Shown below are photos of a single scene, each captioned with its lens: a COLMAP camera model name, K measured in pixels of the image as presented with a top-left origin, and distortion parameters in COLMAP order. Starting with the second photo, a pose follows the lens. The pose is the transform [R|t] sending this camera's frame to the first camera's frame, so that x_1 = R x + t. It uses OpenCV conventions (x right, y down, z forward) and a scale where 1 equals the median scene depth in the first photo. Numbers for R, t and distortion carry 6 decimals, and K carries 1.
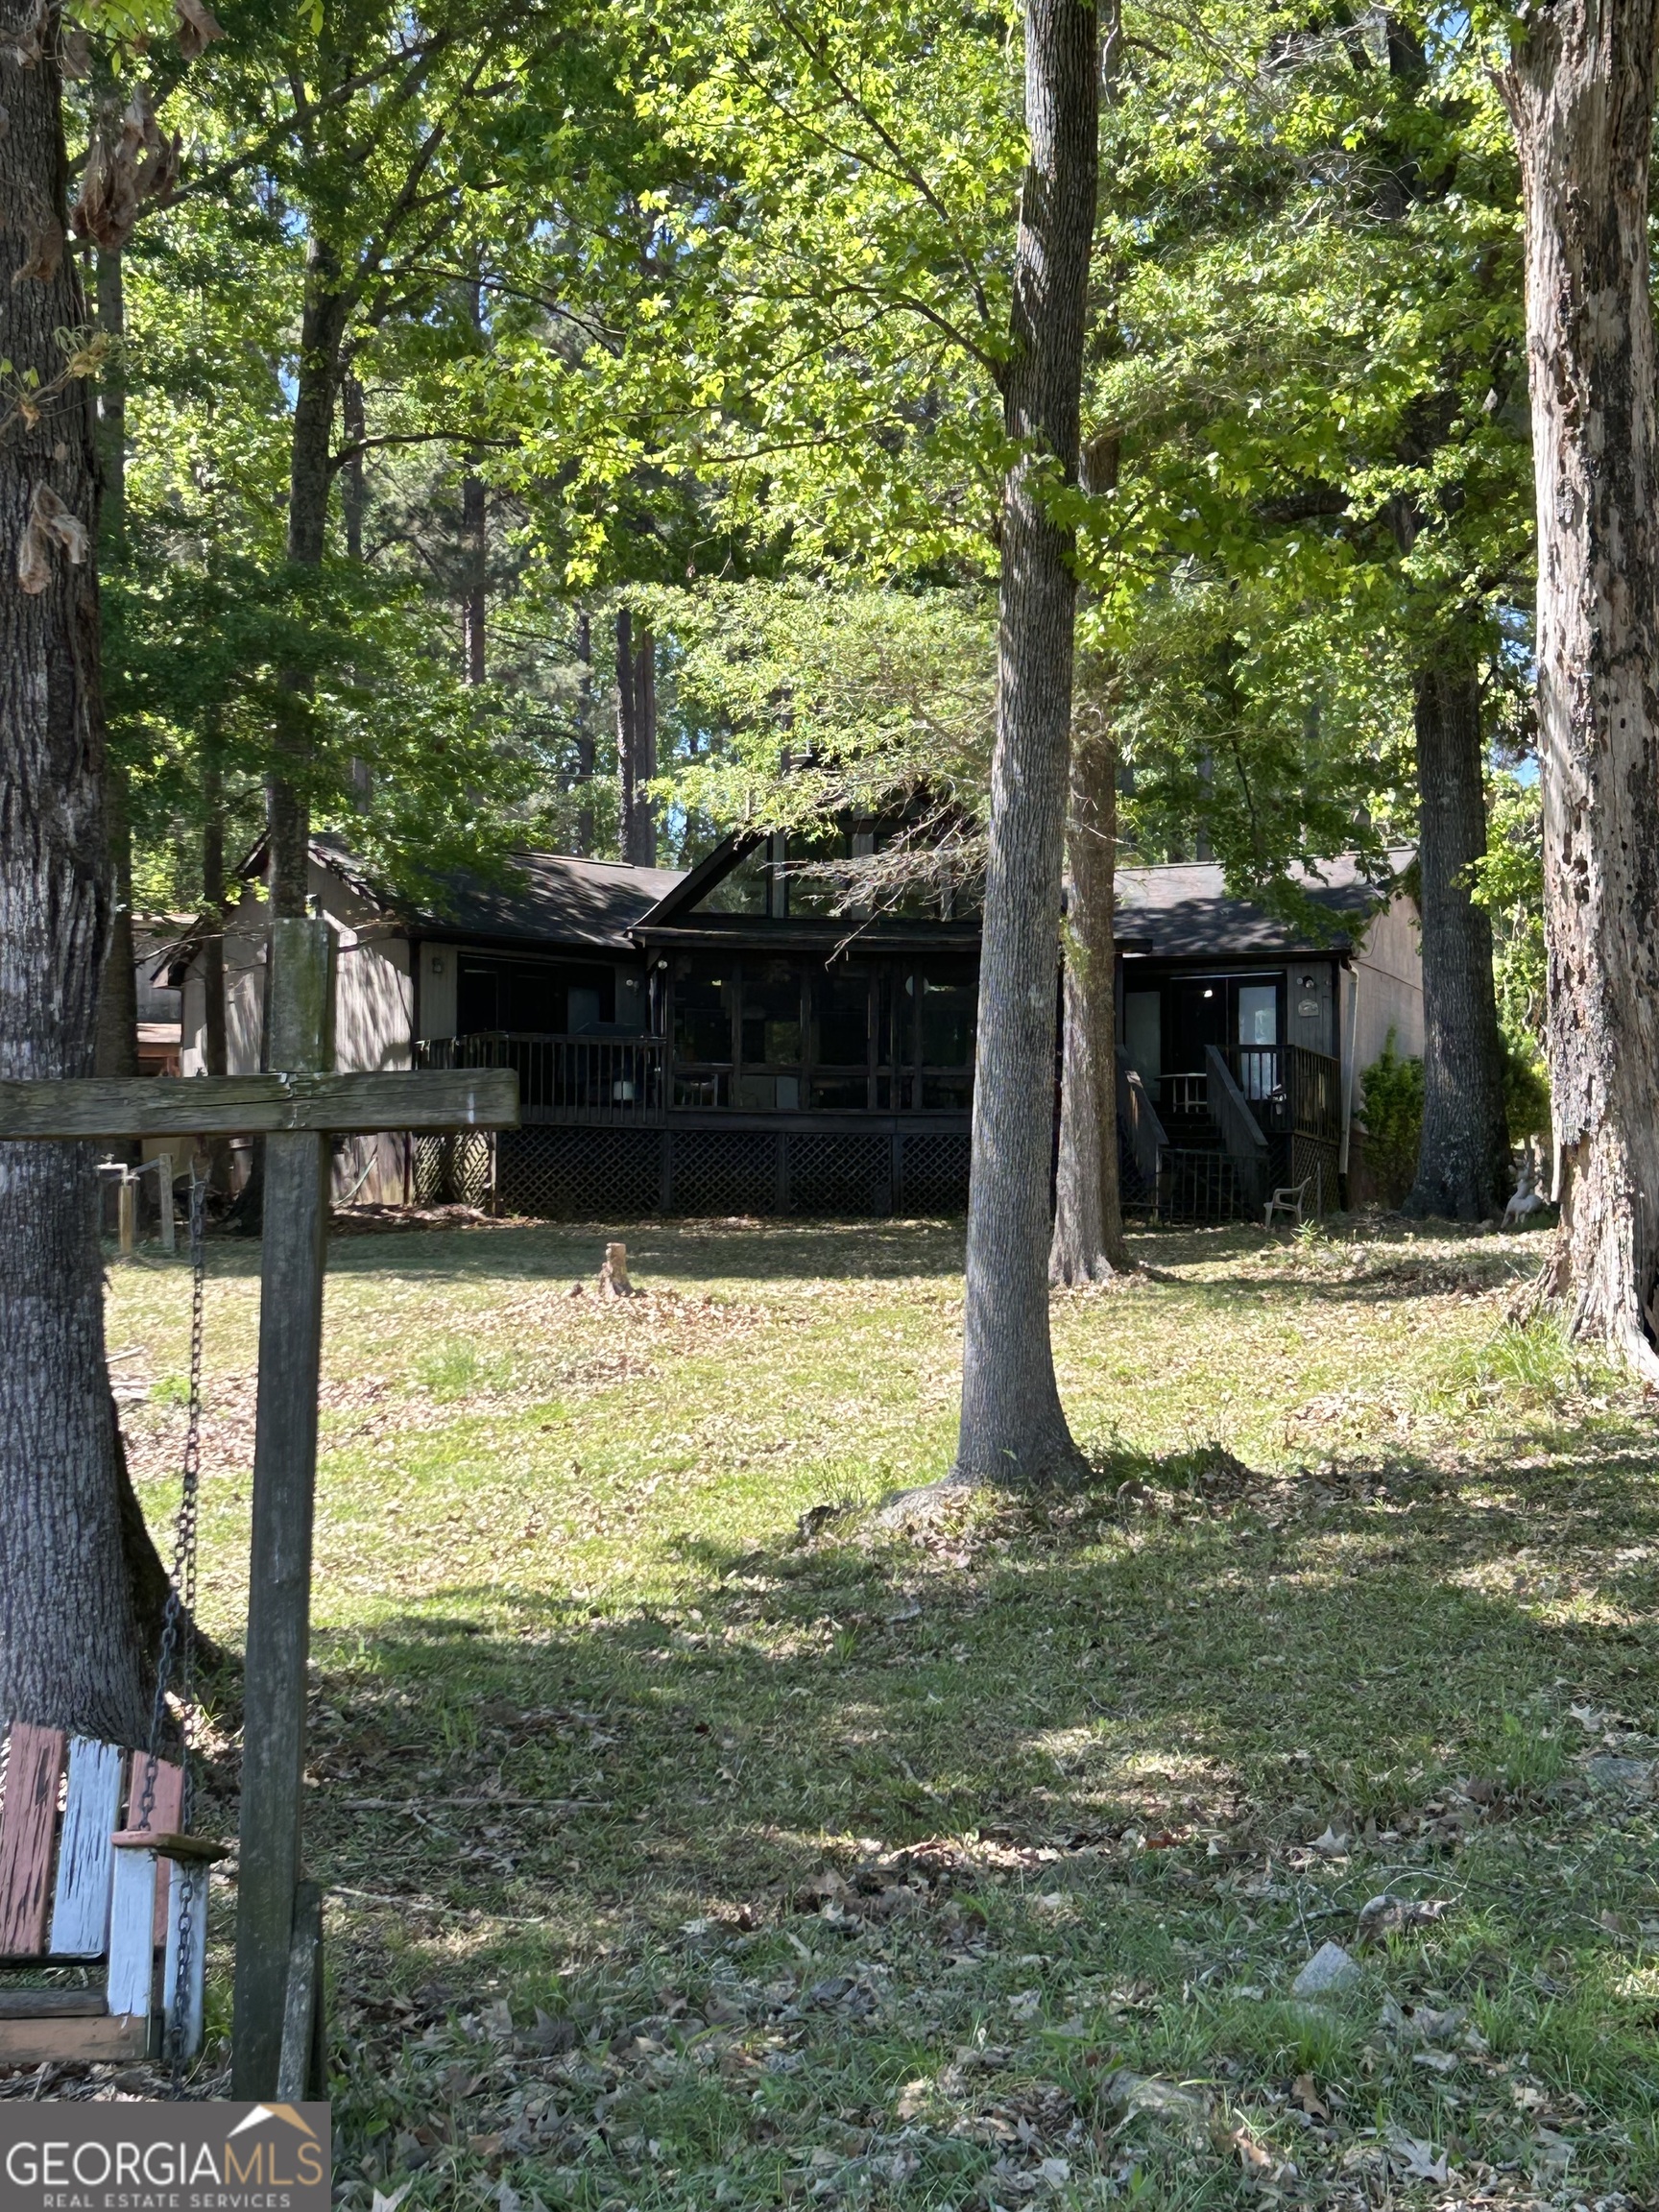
lens RADIAL K [[3734.4, 0, 829.6], [0, 3734.4, 1107.1], [0, 0, 1]] dist [0.127914, 0.000000]
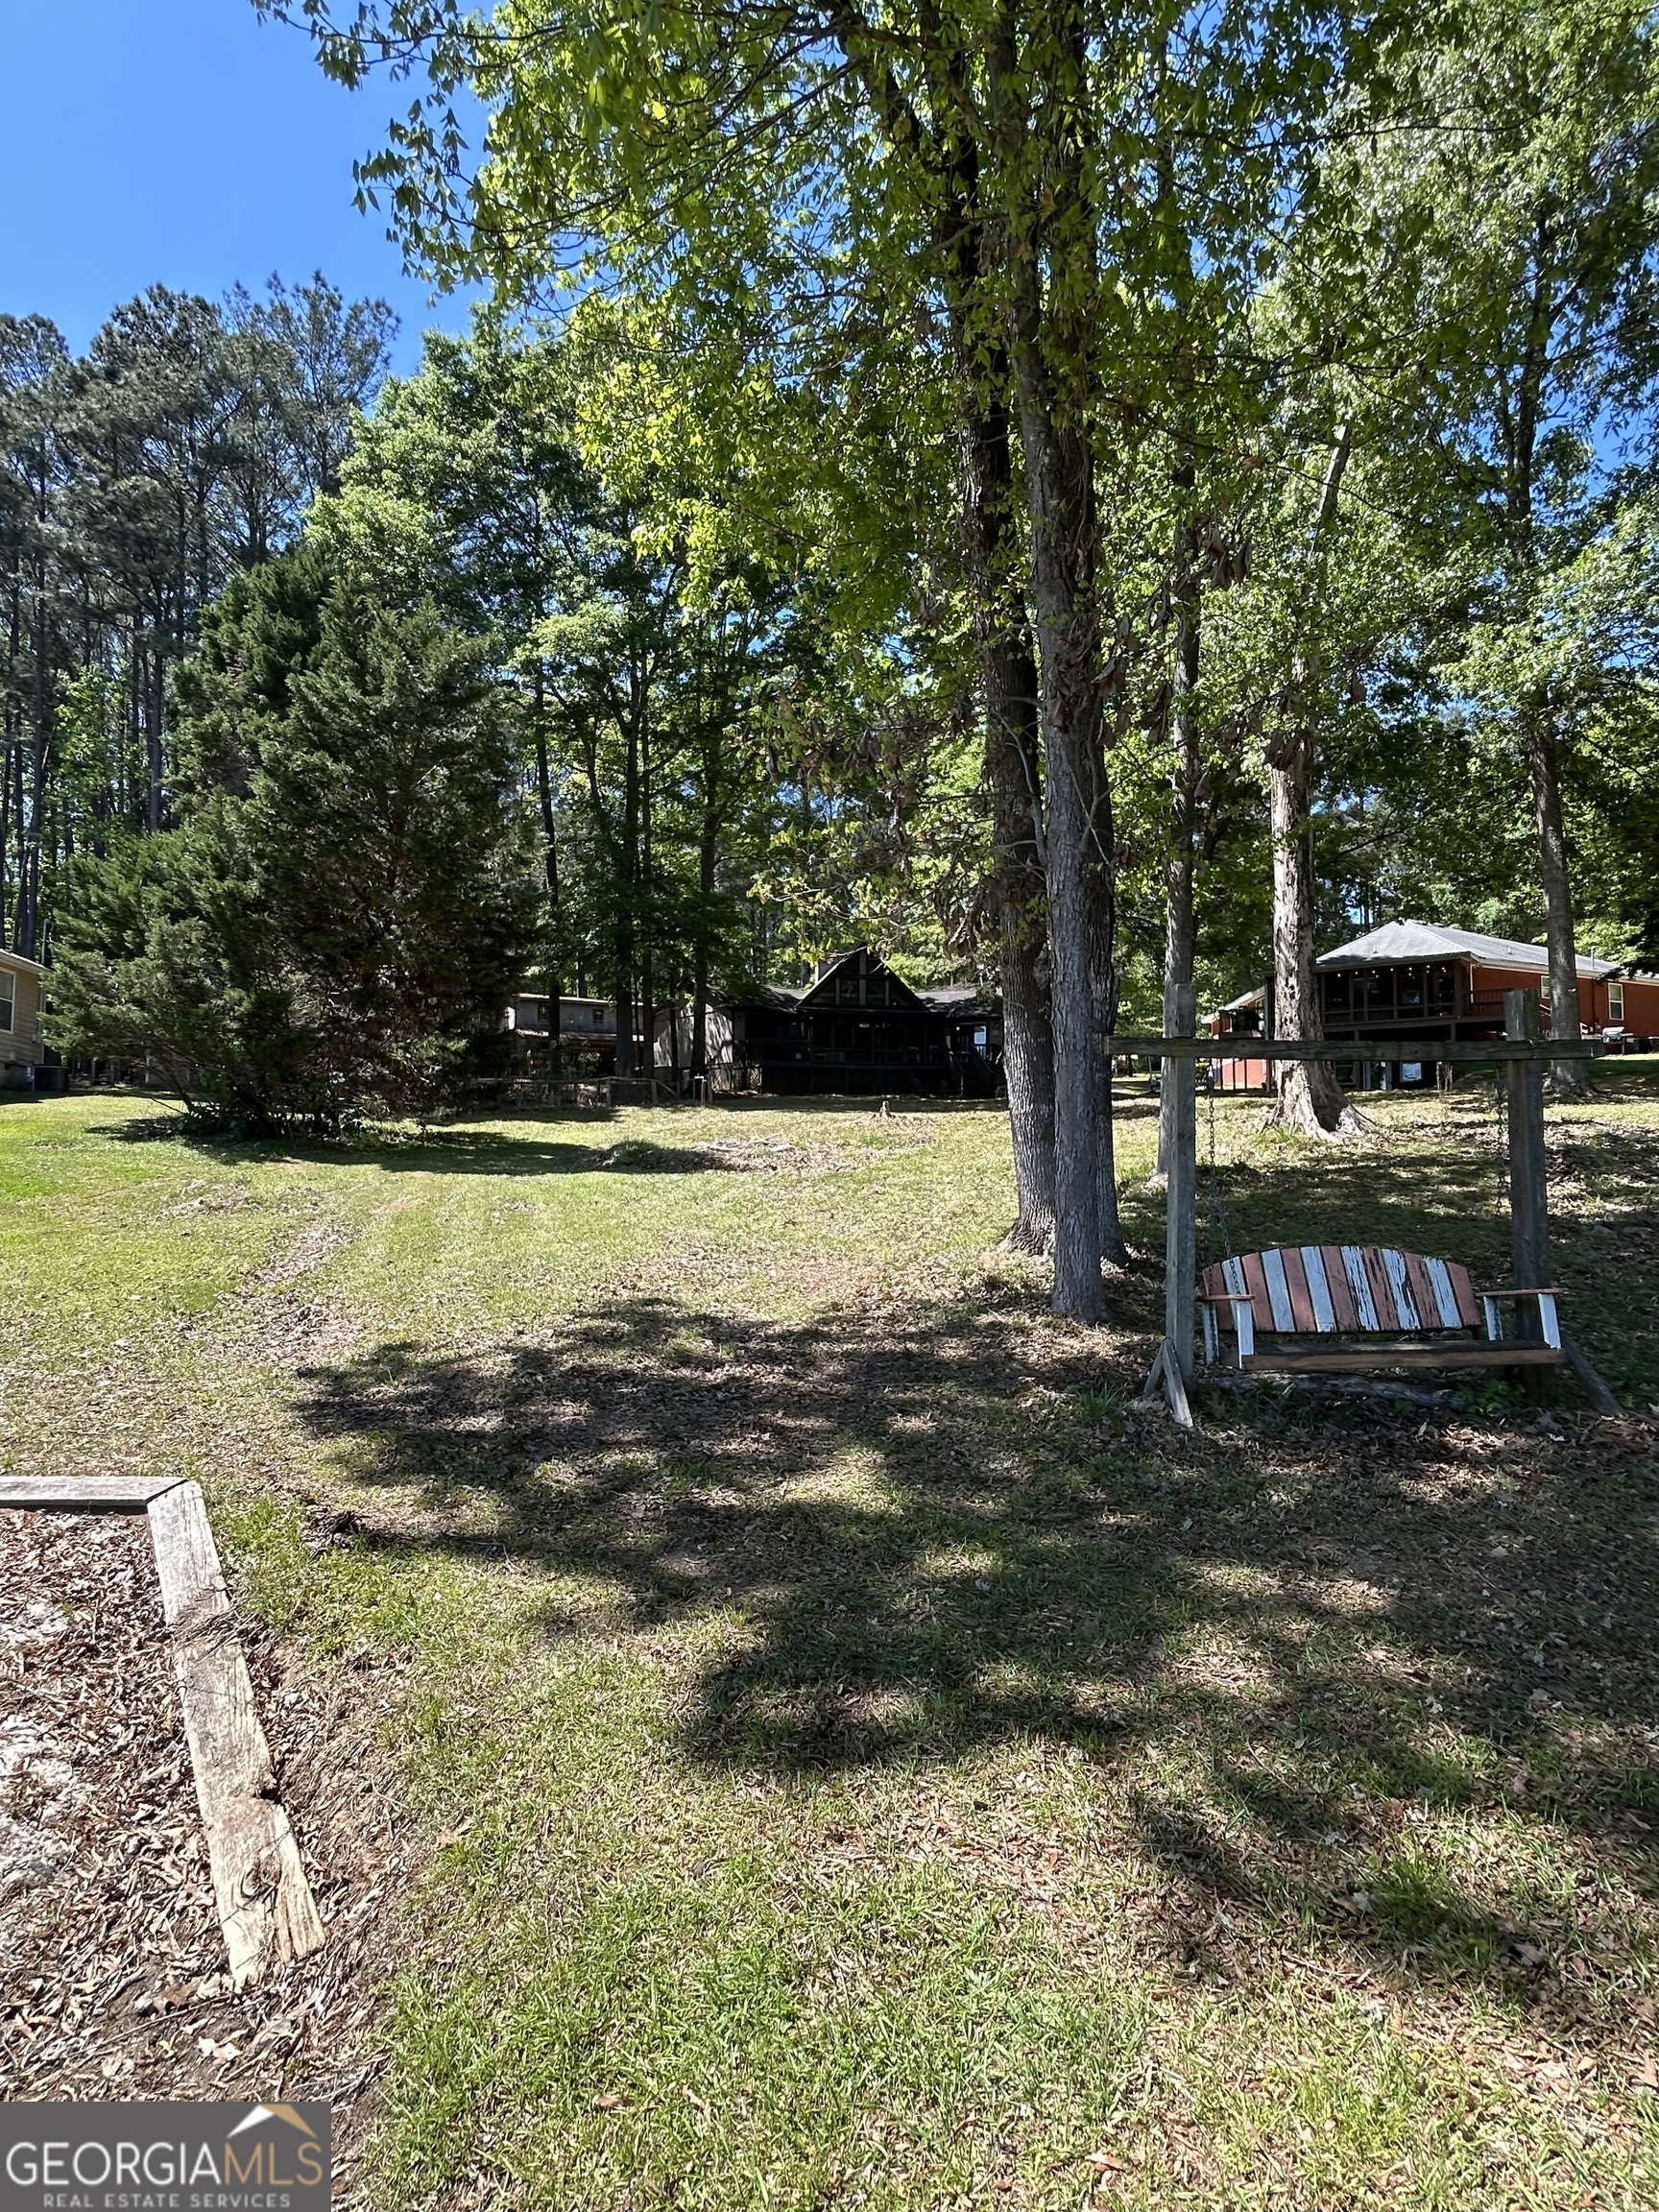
lens RADIAL K [[1096.8, 0, 825.9], [0, 1096.8, 1108.3], [0, 0, 1]] dist [-0.003757, -0.000344]
pose [[0.996606, 0.006215, 0.082087, -0.179655], [-0.009561, 0.999137, 0.040425, 0.004312], [-0.081765, -0.041072, 0.995805, 0.040547]]
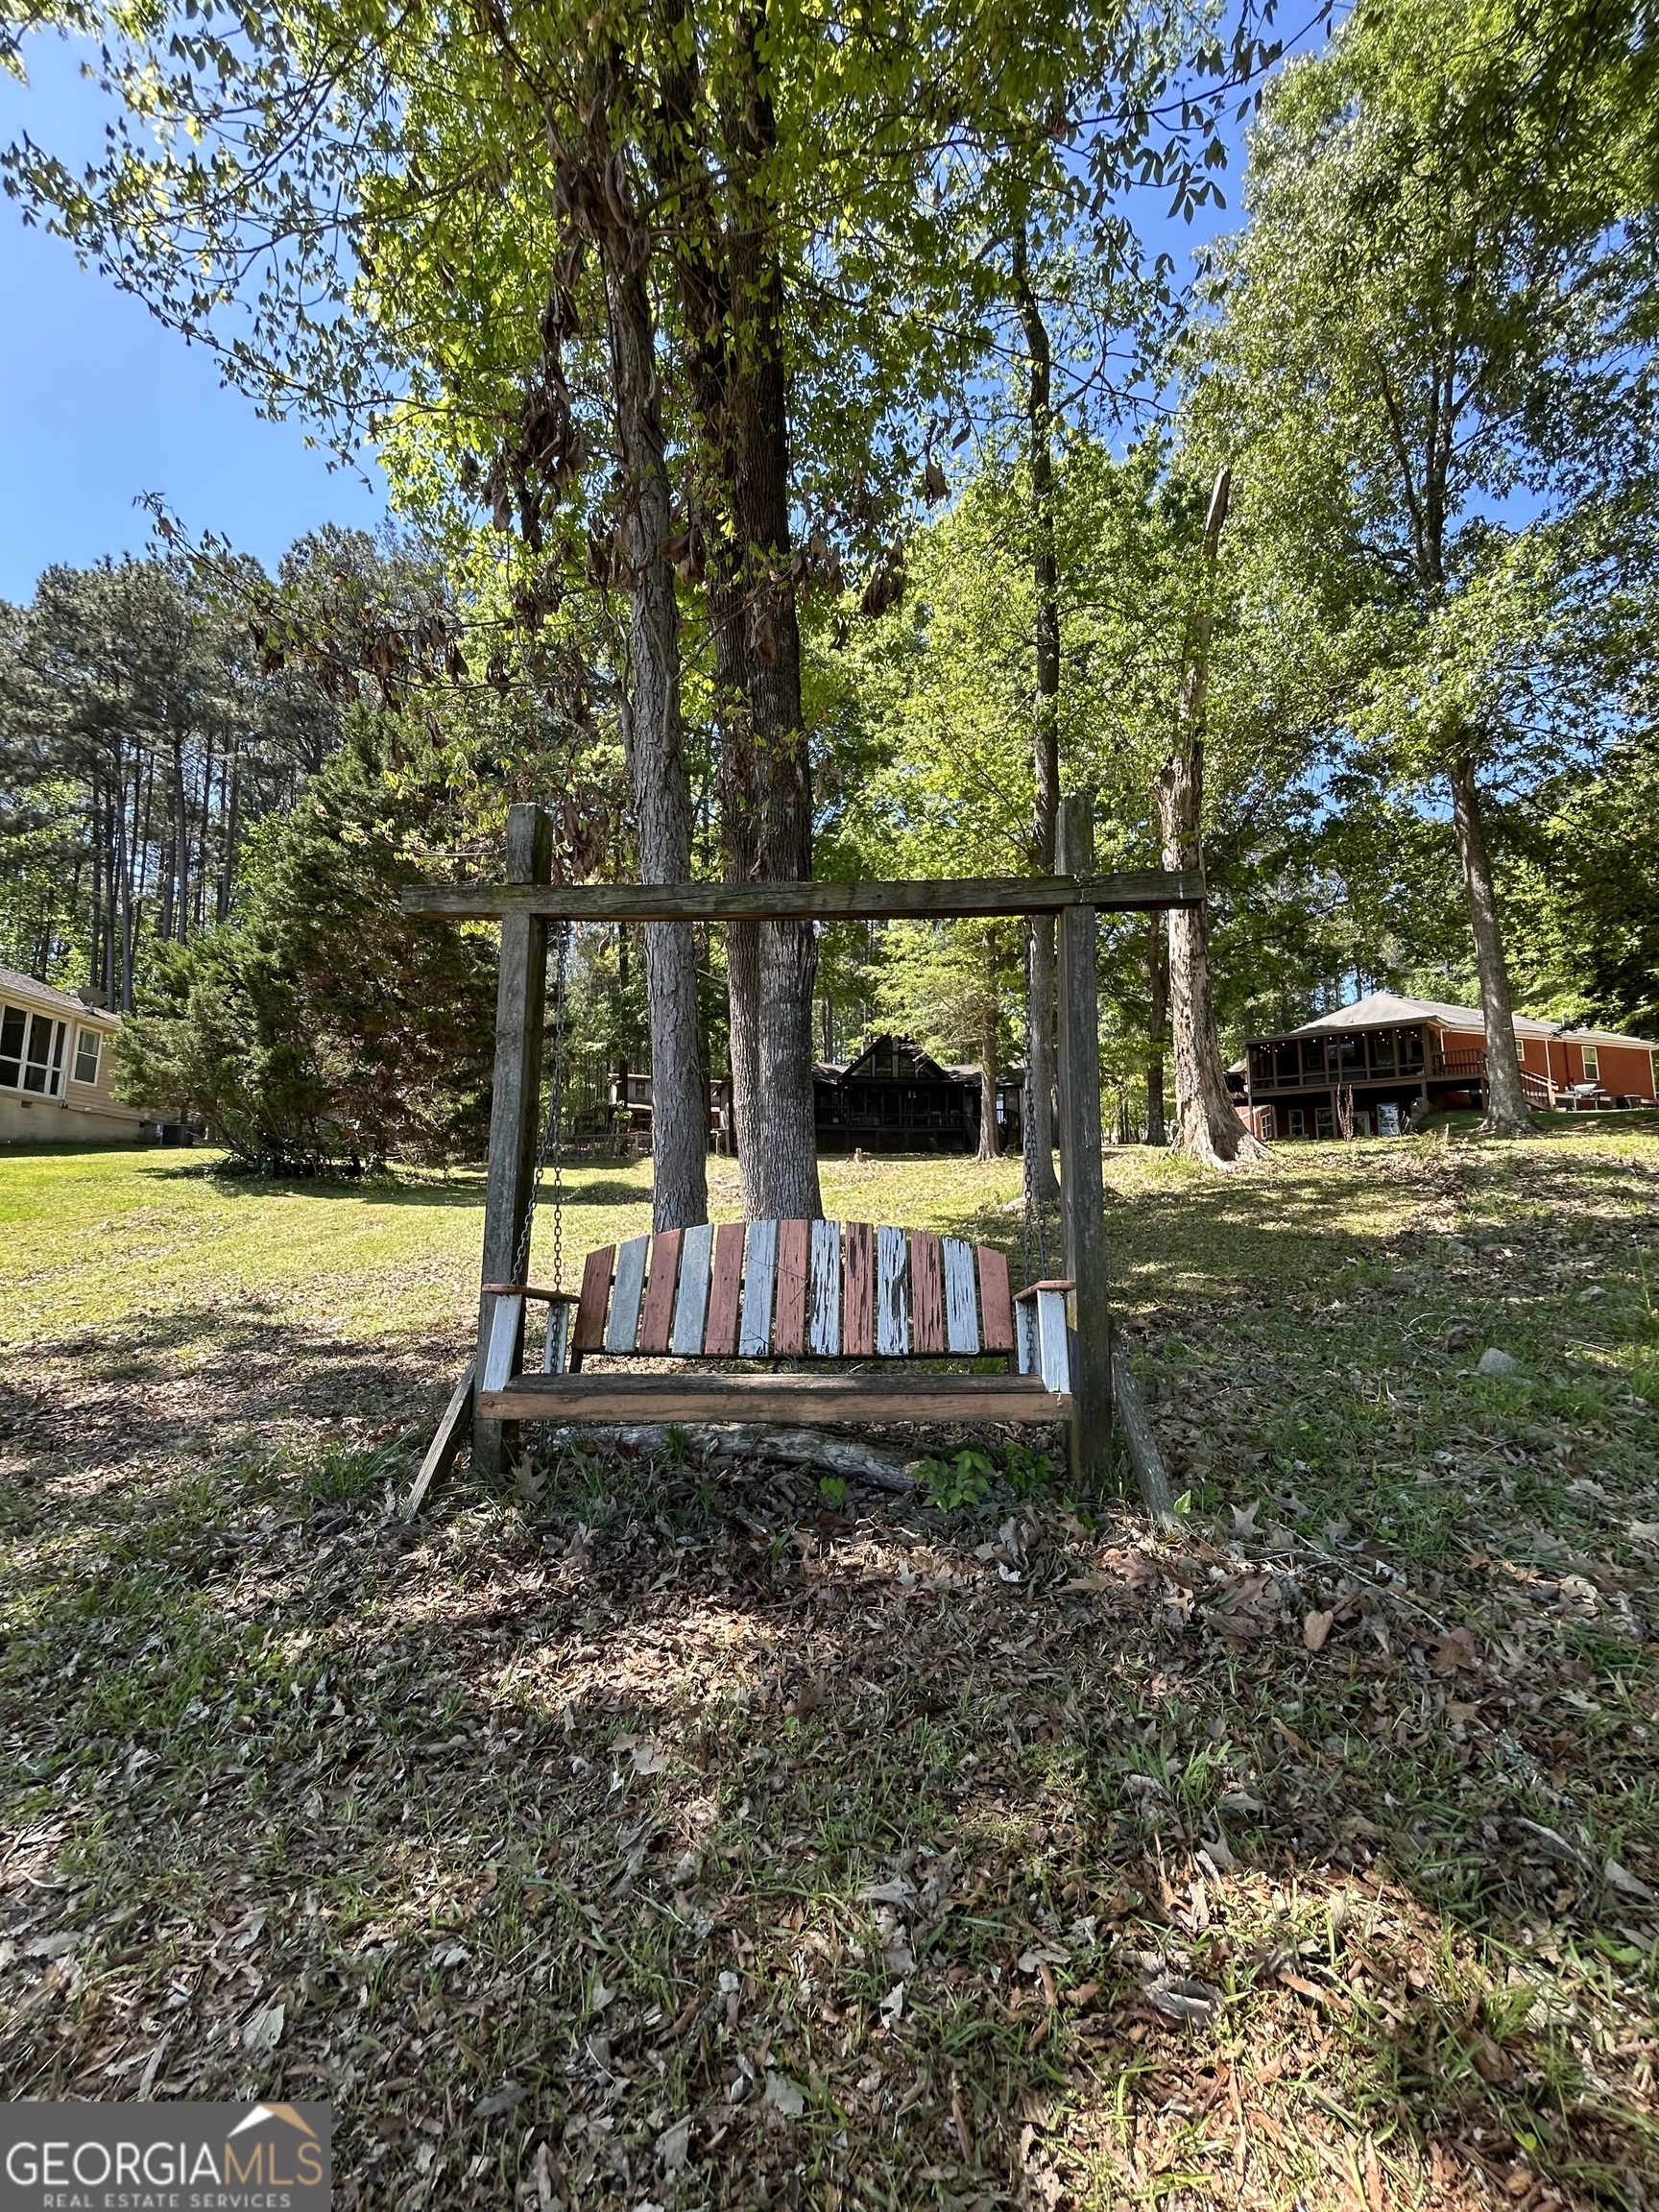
lens RADIAL K [[888.5, 0, 839.2], [0, 888.5, 1106.5], [0, 0, 1]] dist [-0.001044, -0.000076]
pose [[0.999852, 0.004634, -0.016562, -0.058336], [-0.005287, 0.999203, -0.039574, 0.028970], [0.016365, 0.039656, 0.999079, 0.133074]]
